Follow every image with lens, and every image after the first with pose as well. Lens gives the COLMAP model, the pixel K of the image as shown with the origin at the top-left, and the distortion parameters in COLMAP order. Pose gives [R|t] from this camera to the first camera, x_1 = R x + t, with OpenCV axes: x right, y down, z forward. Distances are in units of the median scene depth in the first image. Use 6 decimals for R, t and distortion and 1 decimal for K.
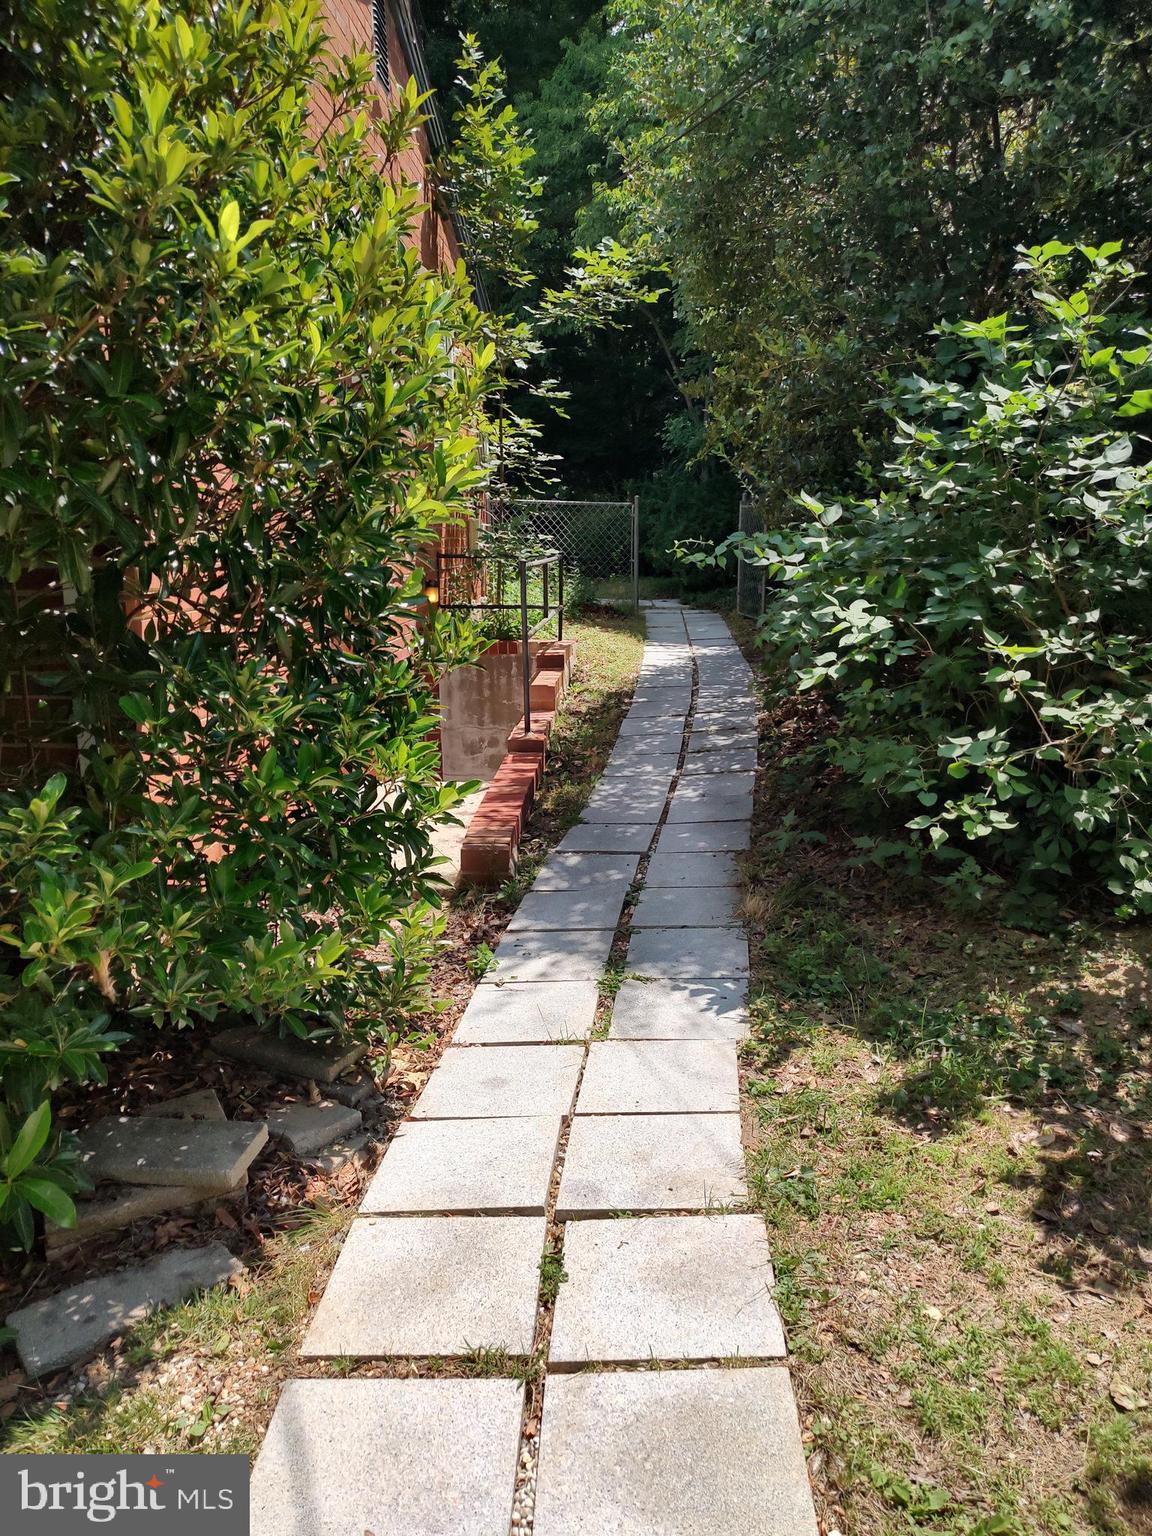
lens RADIAL K [[1082.2, 0, 575.2], [0, 1082.2, 776.1], [0, 0, 1]] dist [0.002778, -0.002572]
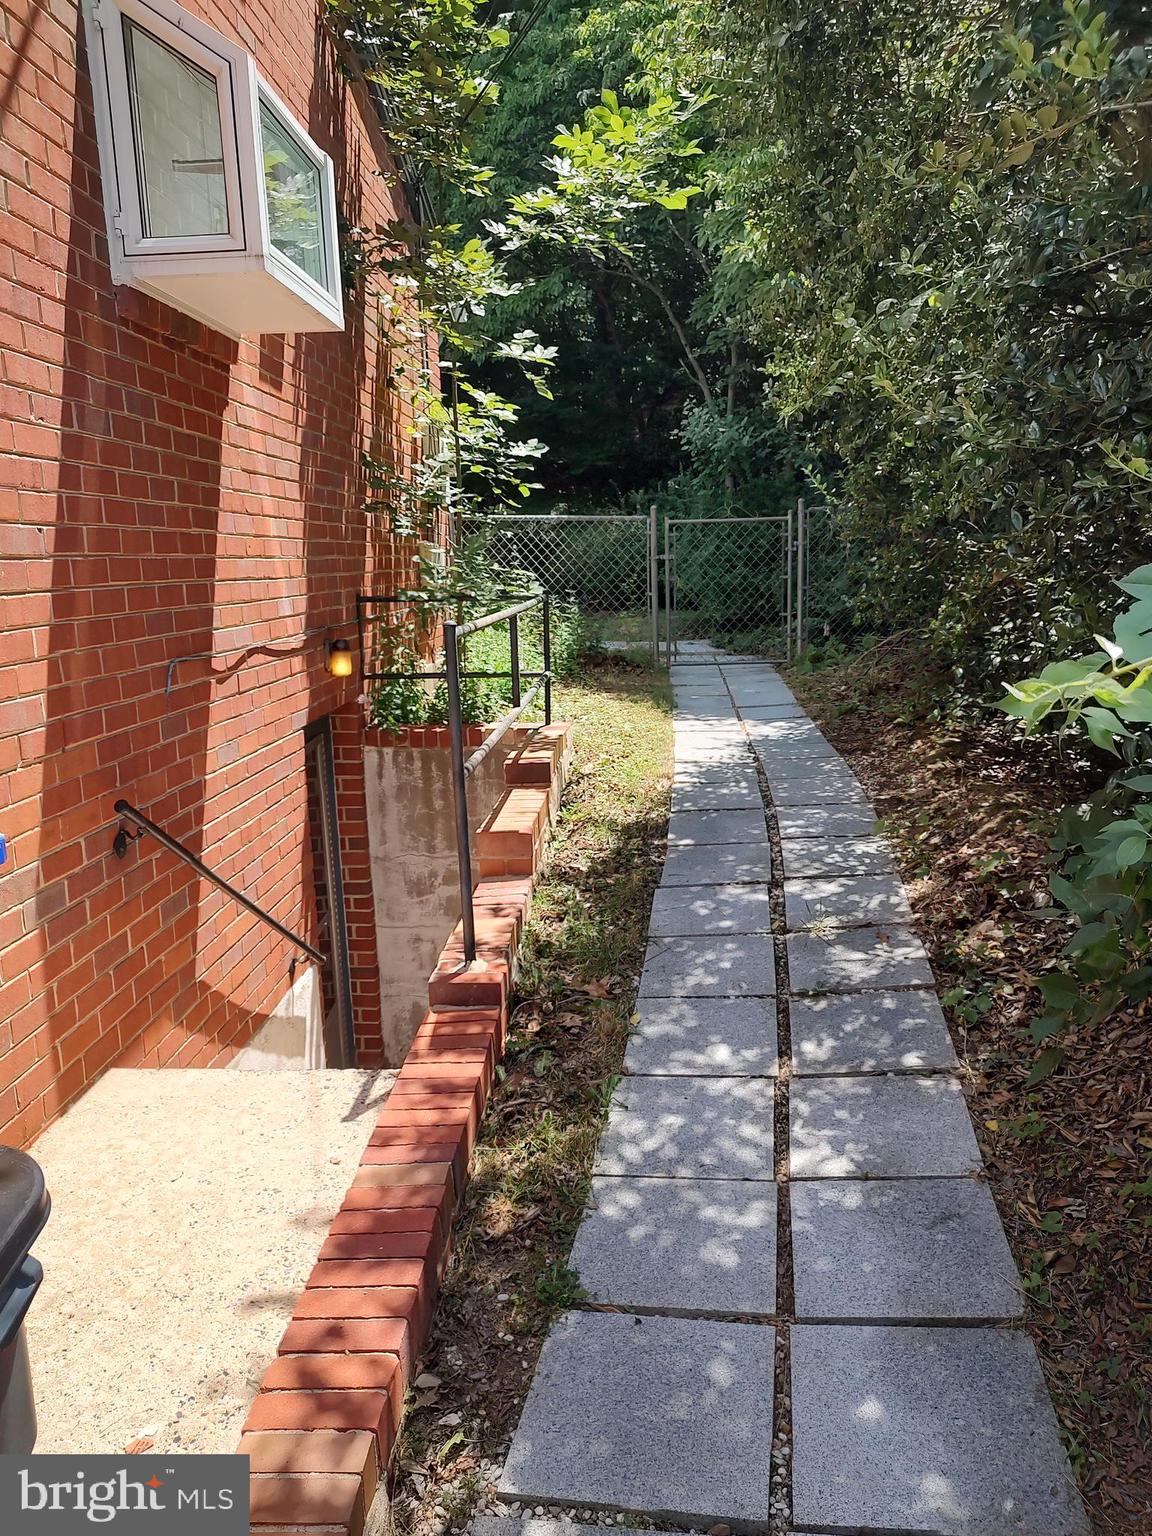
lens RADIAL K [[1082.2, 0, 580.2], [0, 1082.2, 761.0], [0, 0, 1]] dist [0.002778, -0.002572]
pose [[0.999726, -0.023099, -0.003798, 0.007865], [0.022957, 0.999164, -0.033841, -0.082405], [0.004576, 0.033745, 0.999420, 0.356449]]
